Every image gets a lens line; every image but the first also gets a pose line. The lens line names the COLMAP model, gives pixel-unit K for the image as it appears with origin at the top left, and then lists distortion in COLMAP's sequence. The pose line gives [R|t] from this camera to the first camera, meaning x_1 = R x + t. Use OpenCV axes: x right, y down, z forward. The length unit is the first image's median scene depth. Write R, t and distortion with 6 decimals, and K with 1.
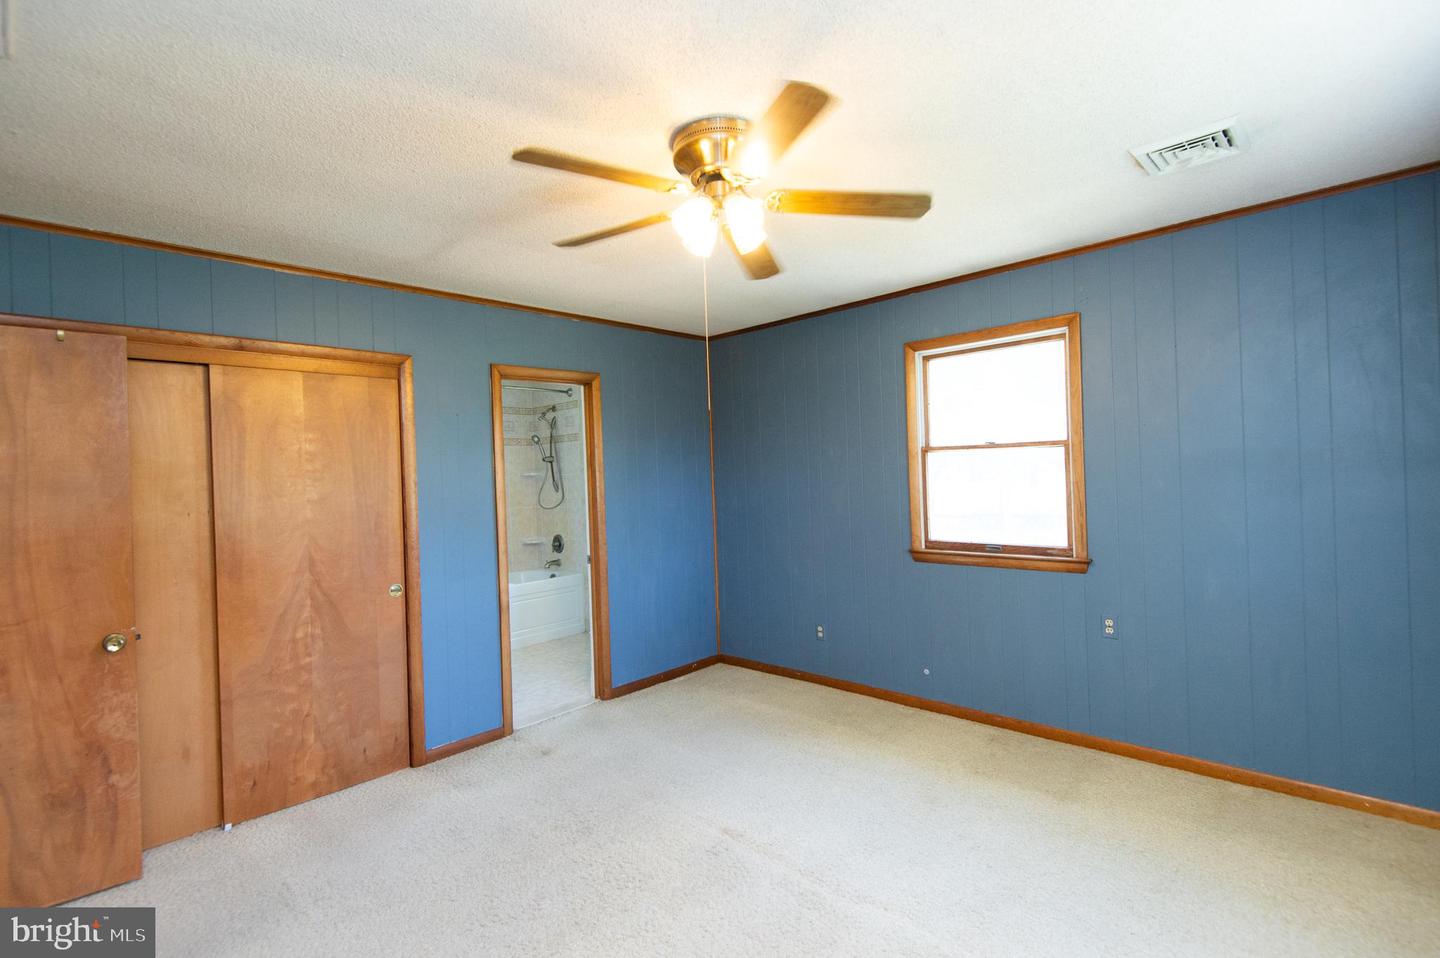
lens RADIAL K [[666.0, 0, 720.0], [0, 666.0, 479.0], [0, 0, 1]] dist [0.011133, -0.001357]
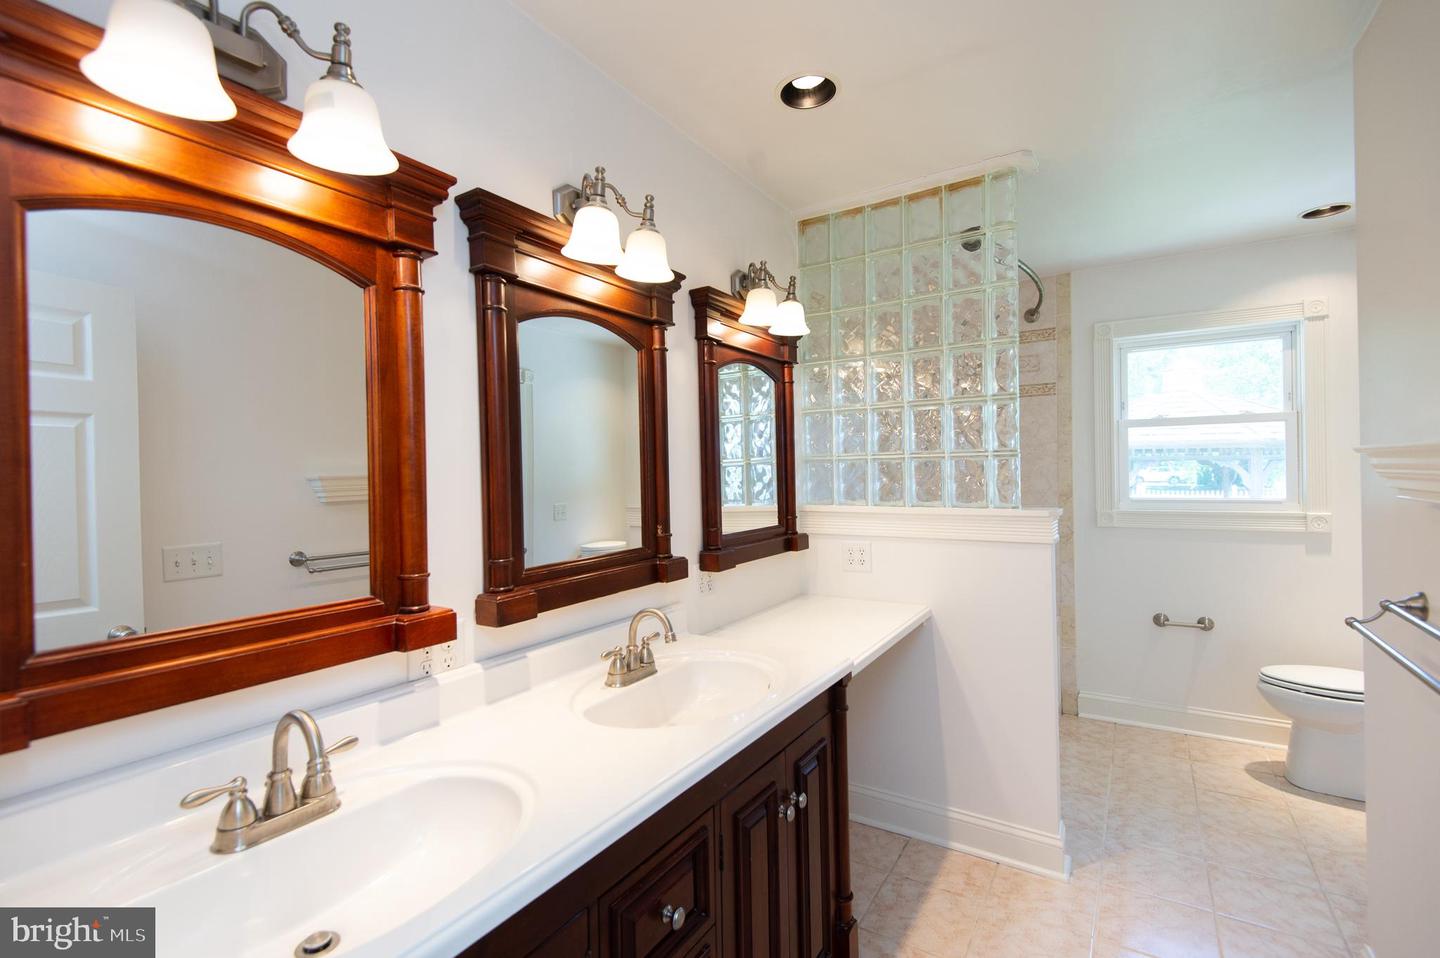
lens RADIAL K [[666.0, 0, 720.0], [0, 666.0, 479.0], [0, 0, 1]] dist [0.011133, -0.001357]
pose [[0.979922, 0.015011, 0.198815, -1.072749], [-0.014513, 0.999887, -0.003958, 0.042533], [-0.198852, 0.000993, 0.980029, 0.813640]]
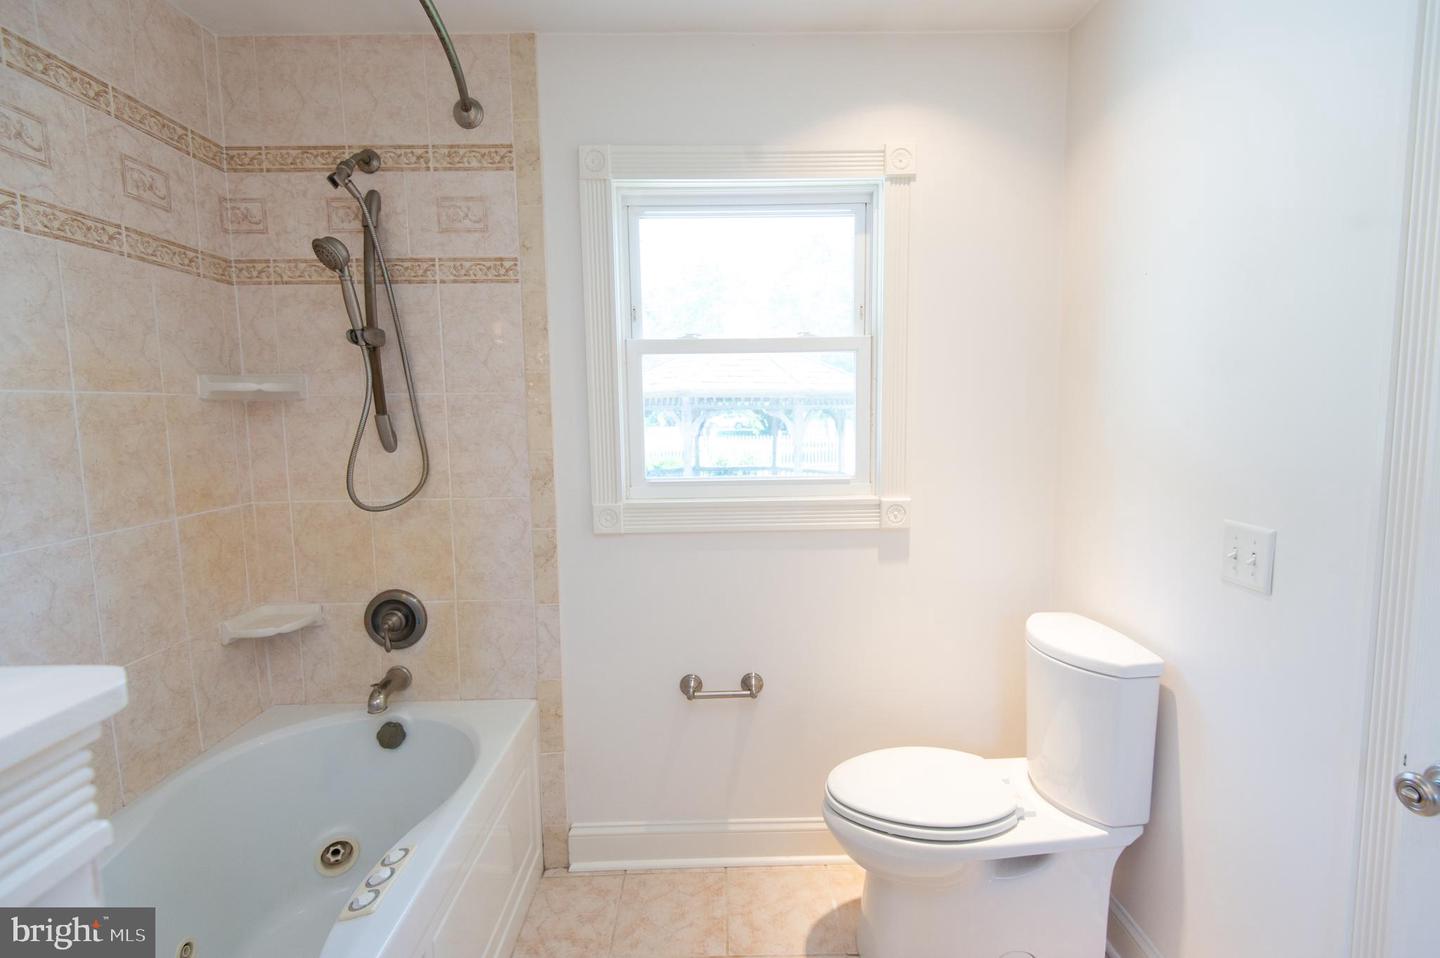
lens RADIAL K [[666.0, 0, 720.0], [0, 666.0, 479.0], [0, 0, 1]] dist [0.011133, -0.001357]
pose [[0.720617, -0.044426, 0.691909, -0.620575], [-0.007115, 0.997419, 0.071452, 0.017117], [-0.693297, -0.056412, 0.718440, 1.220482]]
